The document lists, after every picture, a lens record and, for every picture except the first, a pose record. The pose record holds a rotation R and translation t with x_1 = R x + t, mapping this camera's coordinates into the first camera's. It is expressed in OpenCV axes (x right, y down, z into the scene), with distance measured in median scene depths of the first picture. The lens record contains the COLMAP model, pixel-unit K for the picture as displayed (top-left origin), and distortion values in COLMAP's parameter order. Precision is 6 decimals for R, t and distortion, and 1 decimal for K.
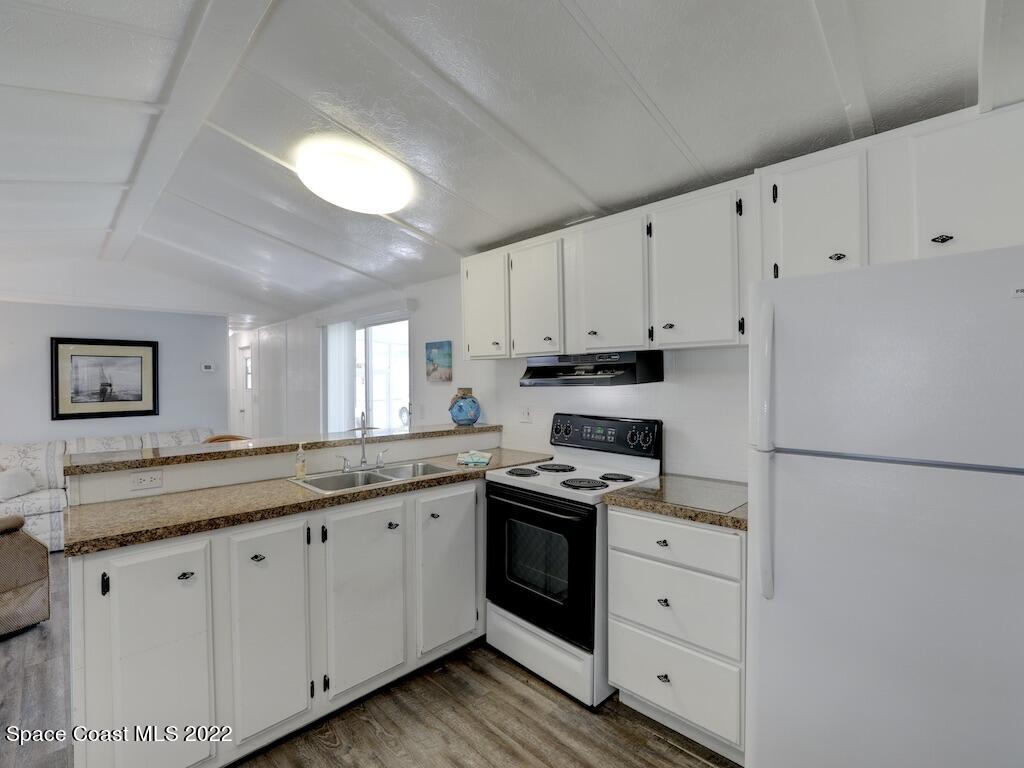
lens RADIAL K [[465.9, 0, 514.0], [0, 465.9, 381.6], [0, 0, 1]] dist [-0.046695, 0.016532]
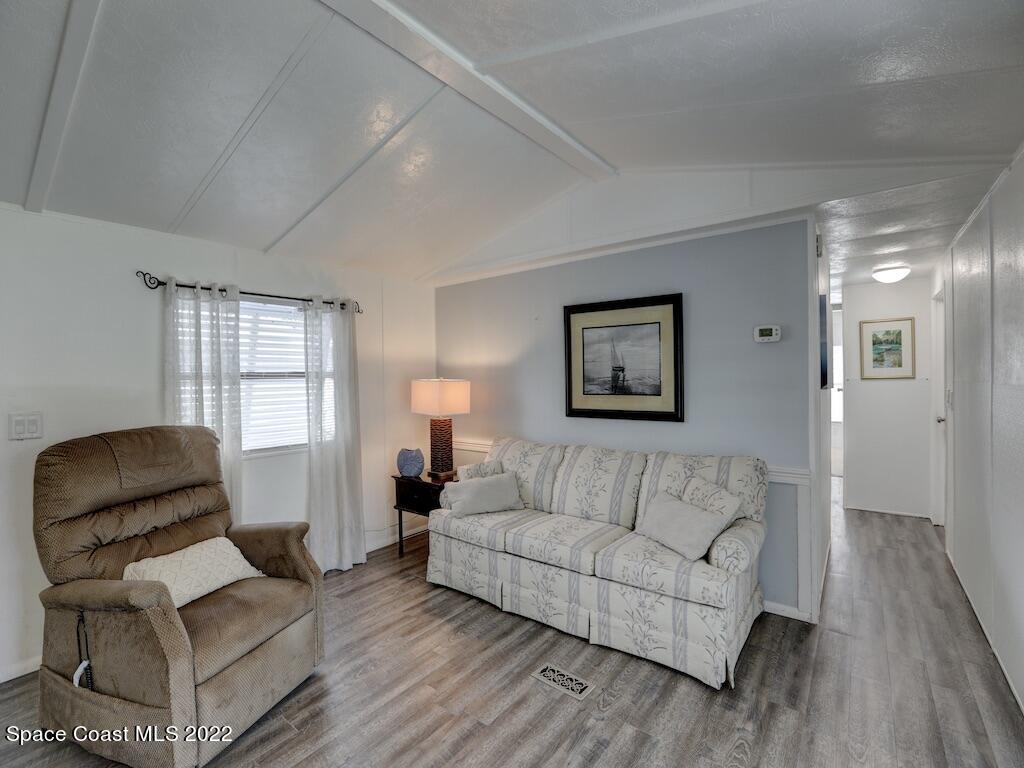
lens RADIAL K [[464.6, 0, 512.0], [0, 464.6, 384.0], [0, 0, 1]] dist [-0.069829, 0.028338]
pose [[0.116200, 0.026314, -0.992877, -0.253457], [0.009182, 0.999578, 0.027566, 0.008620], [0.993183, -0.012319, 0.115909, 0.784345]]
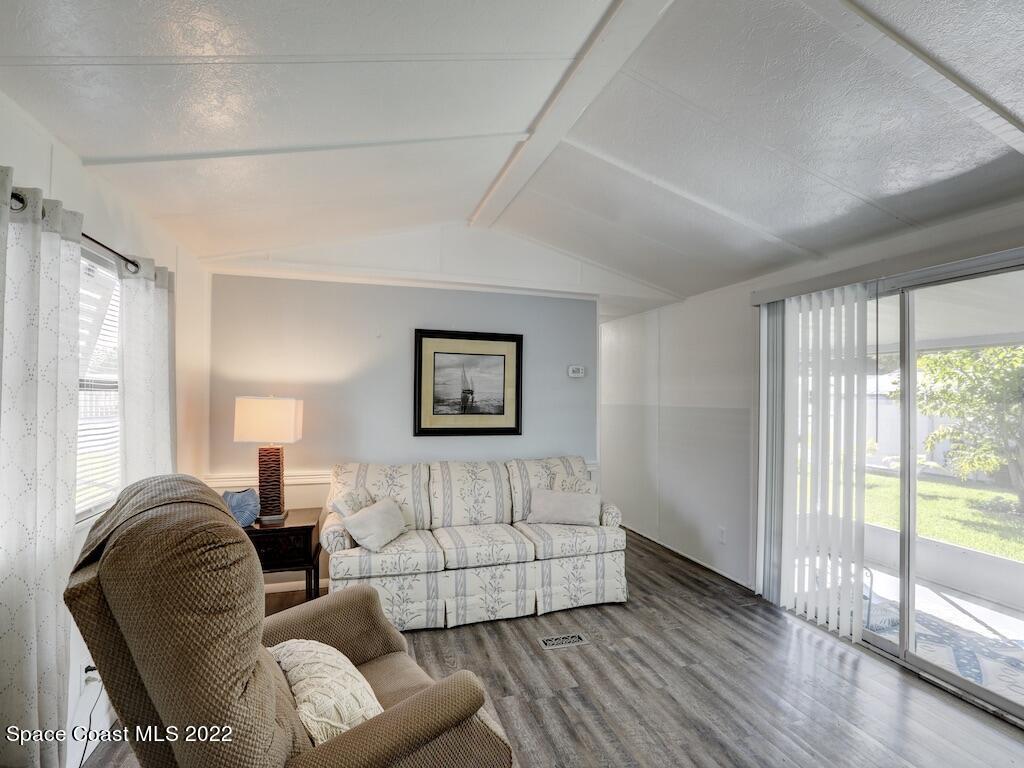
lens RADIAL K [[475.9, 0, 518.3], [0, 475.9, 398.4], [0, 0, 1]] dist [-0.051448, 0.000235]
pose [[0.891438, 0.023242, -0.452547, -0.476362], [-0.023557, 0.999710, 0.004940, 0.012100], [0.452531, 0.006257, 0.891727, 0.340154]]
